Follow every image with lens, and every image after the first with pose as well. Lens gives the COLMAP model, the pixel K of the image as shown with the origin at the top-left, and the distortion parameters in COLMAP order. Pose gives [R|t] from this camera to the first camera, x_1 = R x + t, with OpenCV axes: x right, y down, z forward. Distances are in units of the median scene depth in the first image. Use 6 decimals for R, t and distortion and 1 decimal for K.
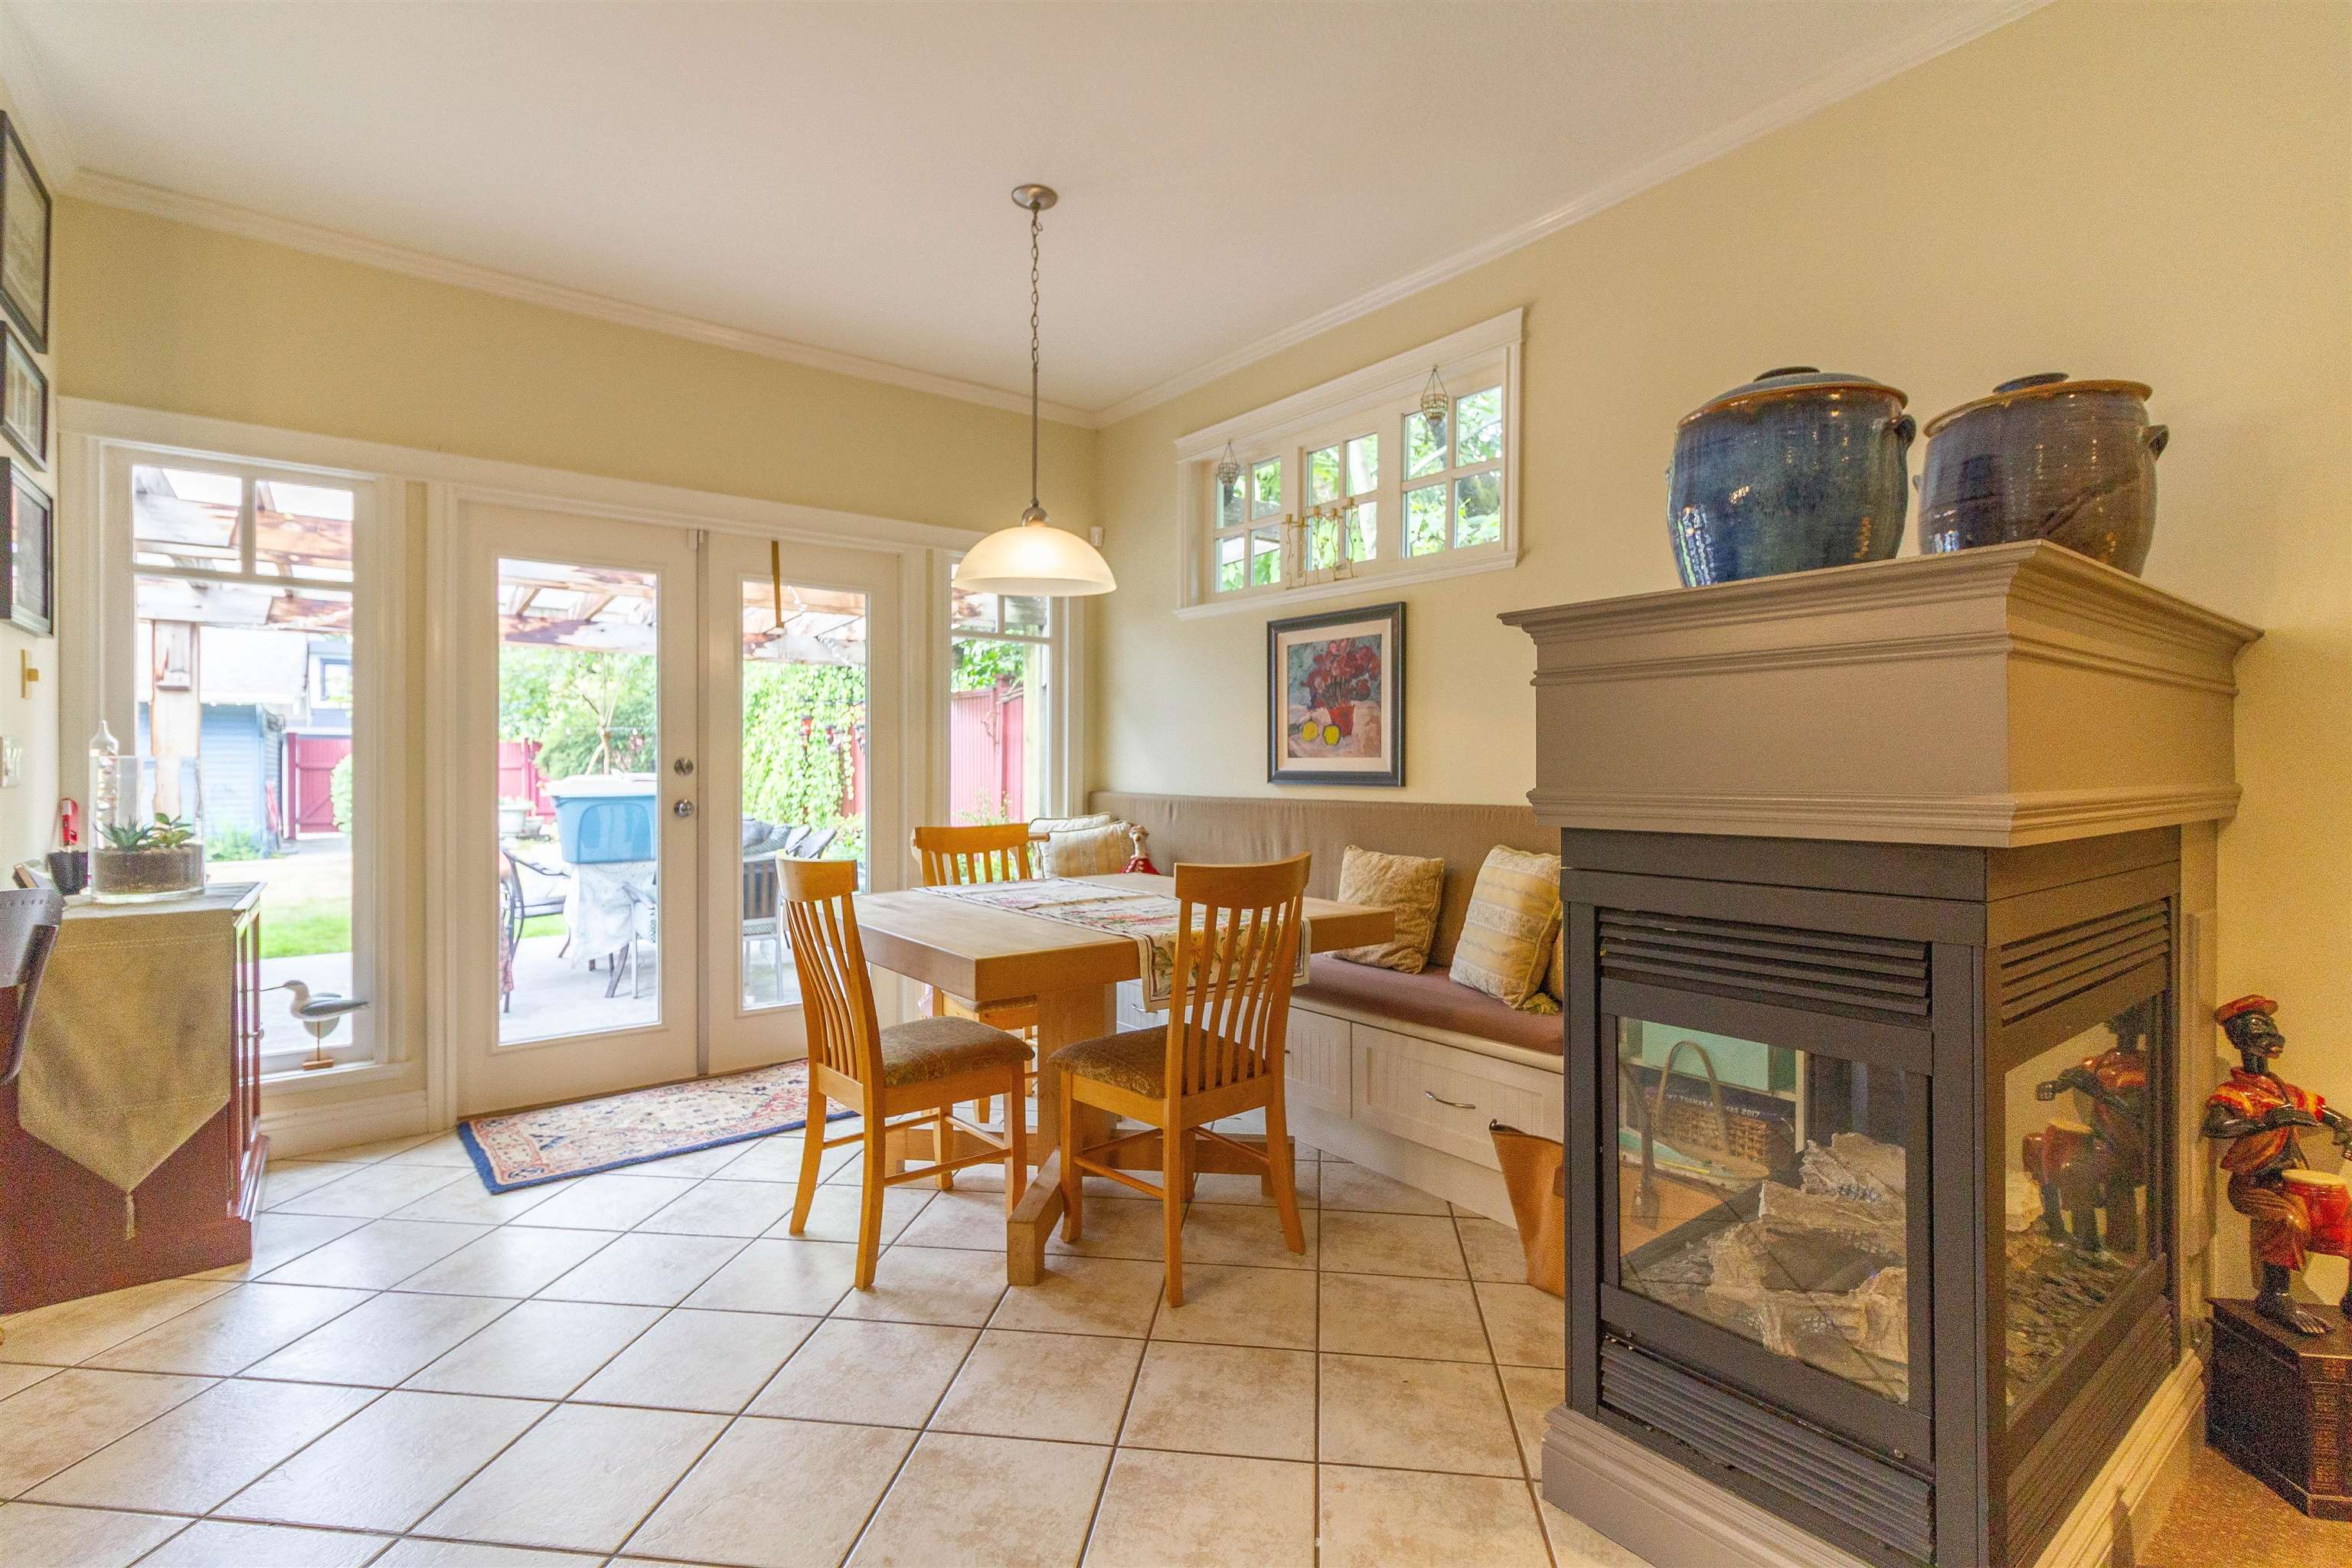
lens RADIAL K [[1079.3, 0, 1180.0], [0, 1079.3, 778.4], [0, 0, 1]] dist [0.002253, 0.000375]
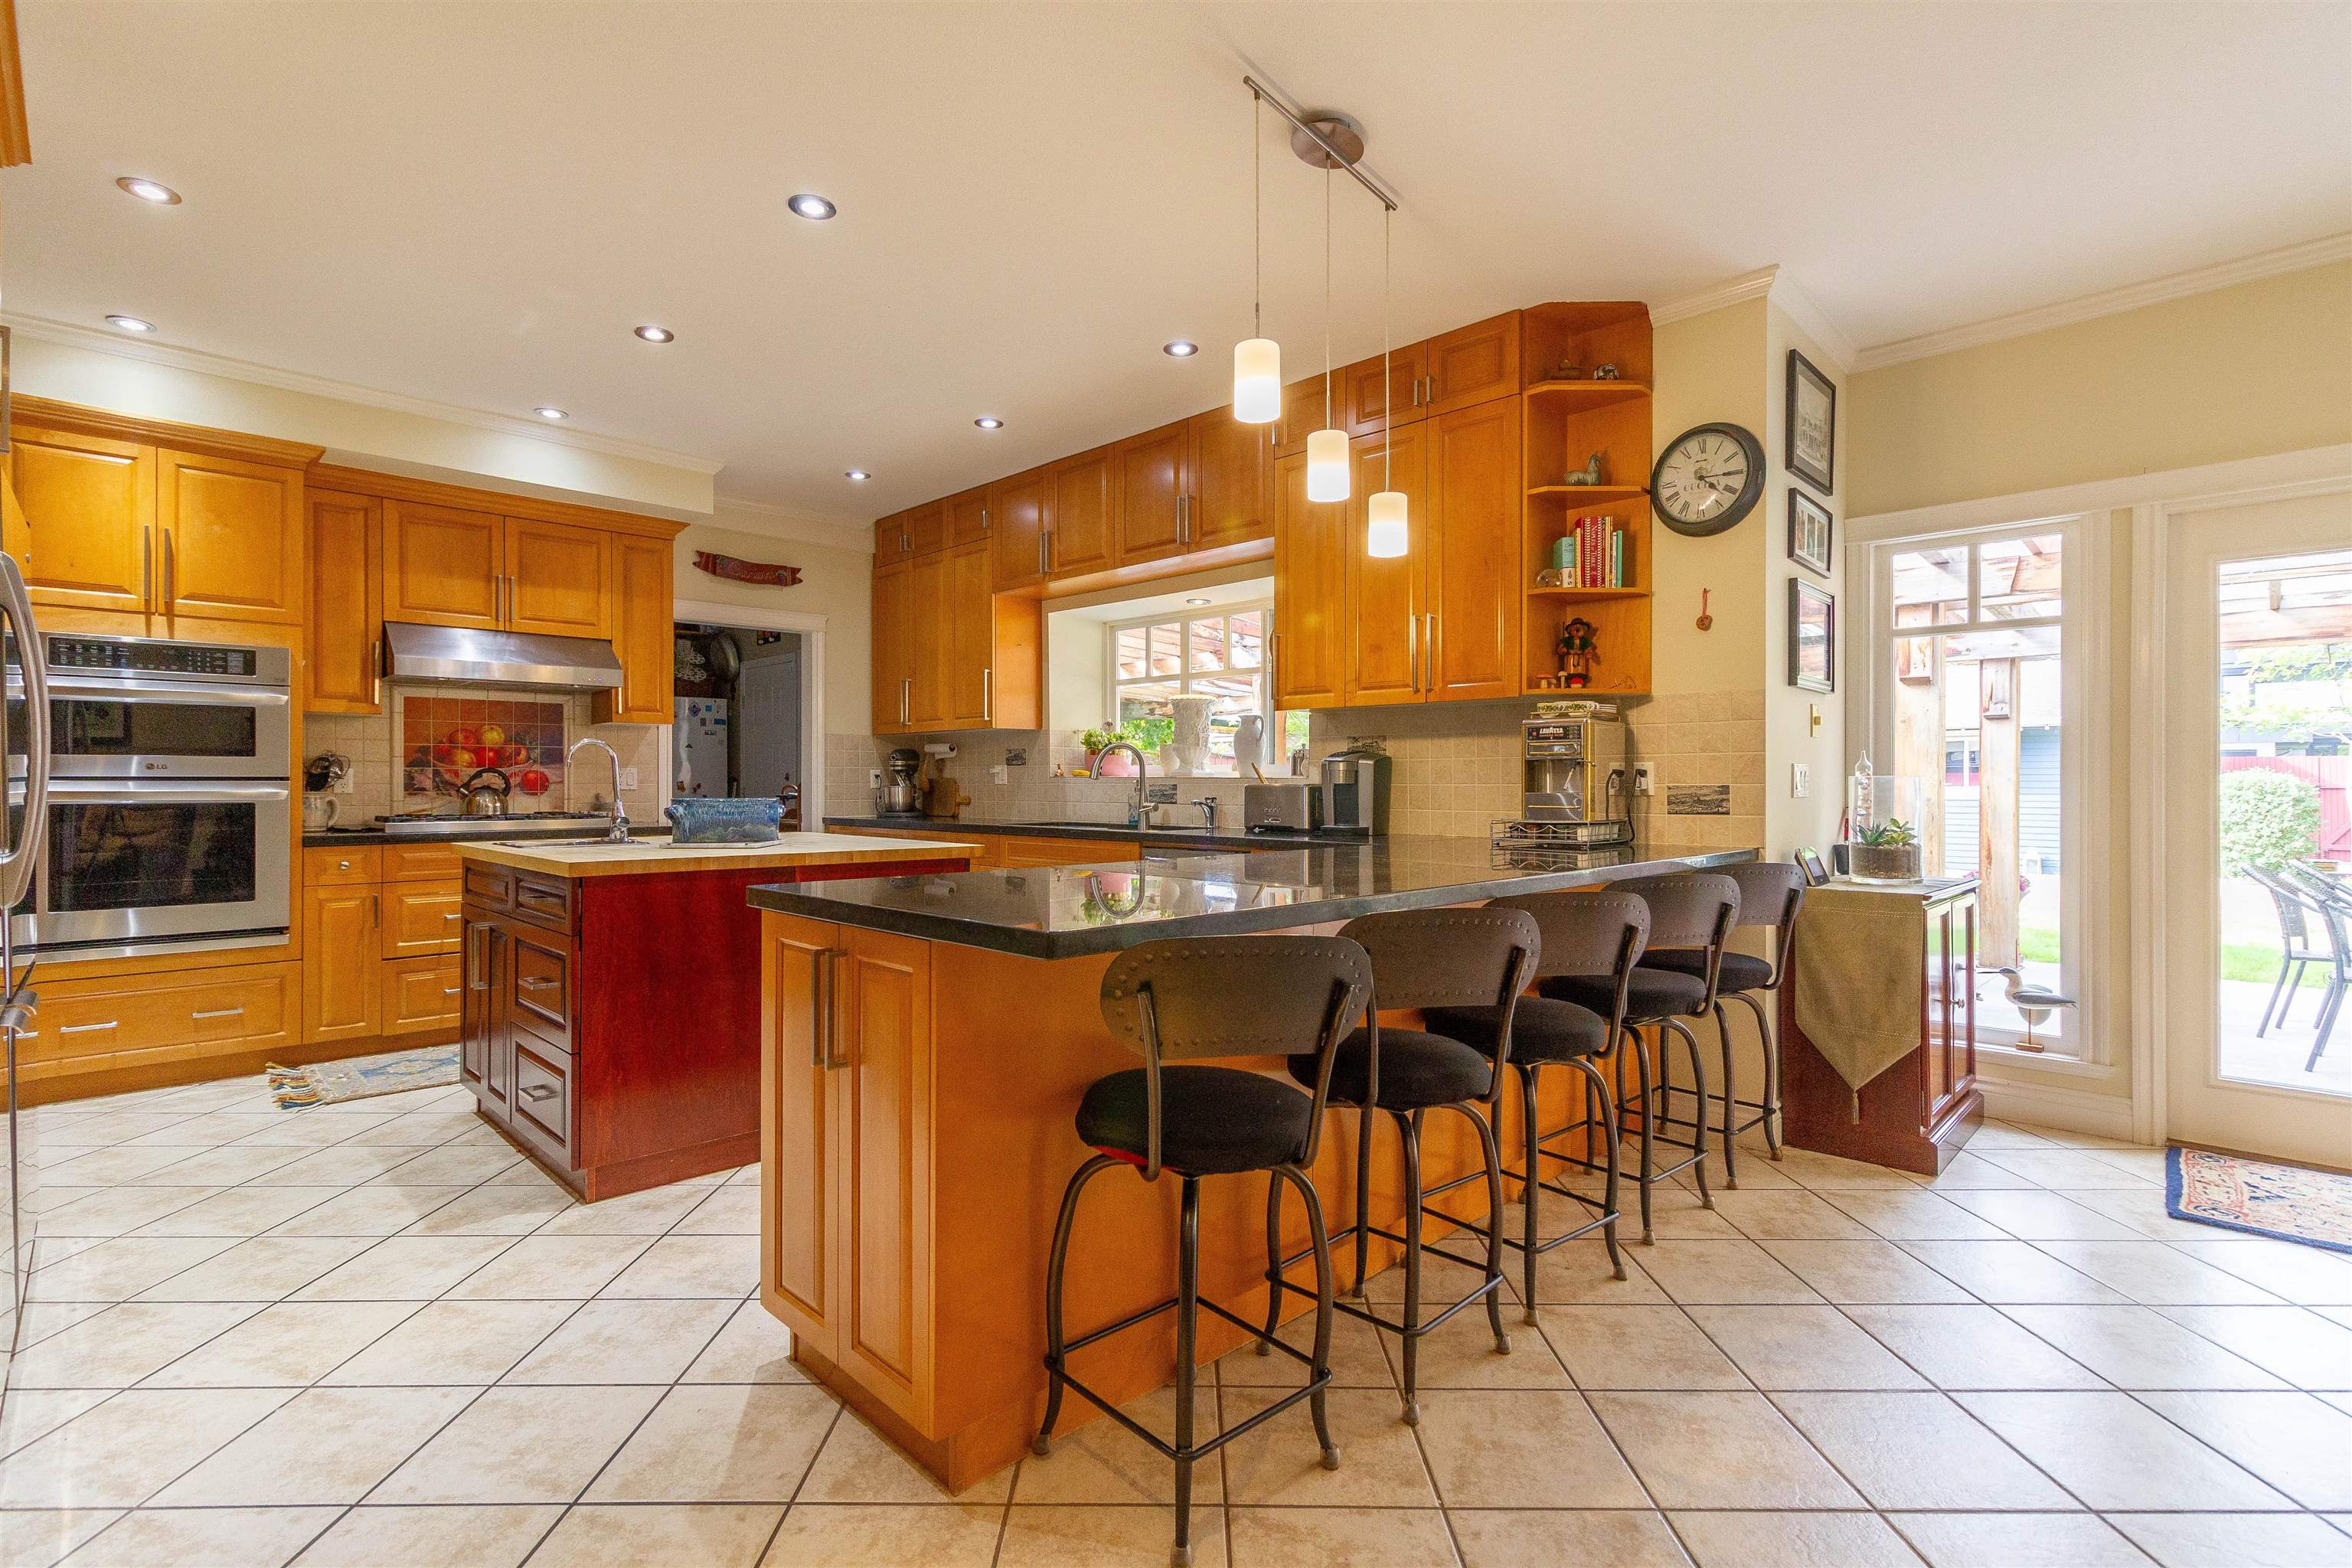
lens RADIAL K [[1079.3, 0, 1180.0], [0, 1079.3, 778.4], [0, 0, 1]] dist [0.002253, 0.000375]
pose [[0.120733, -0.006819, -0.992662, 0.230776], [-0.010715, 0.999909, -0.008172, 0.002633], [0.992627, 0.011623, 0.120649, -0.020756]]
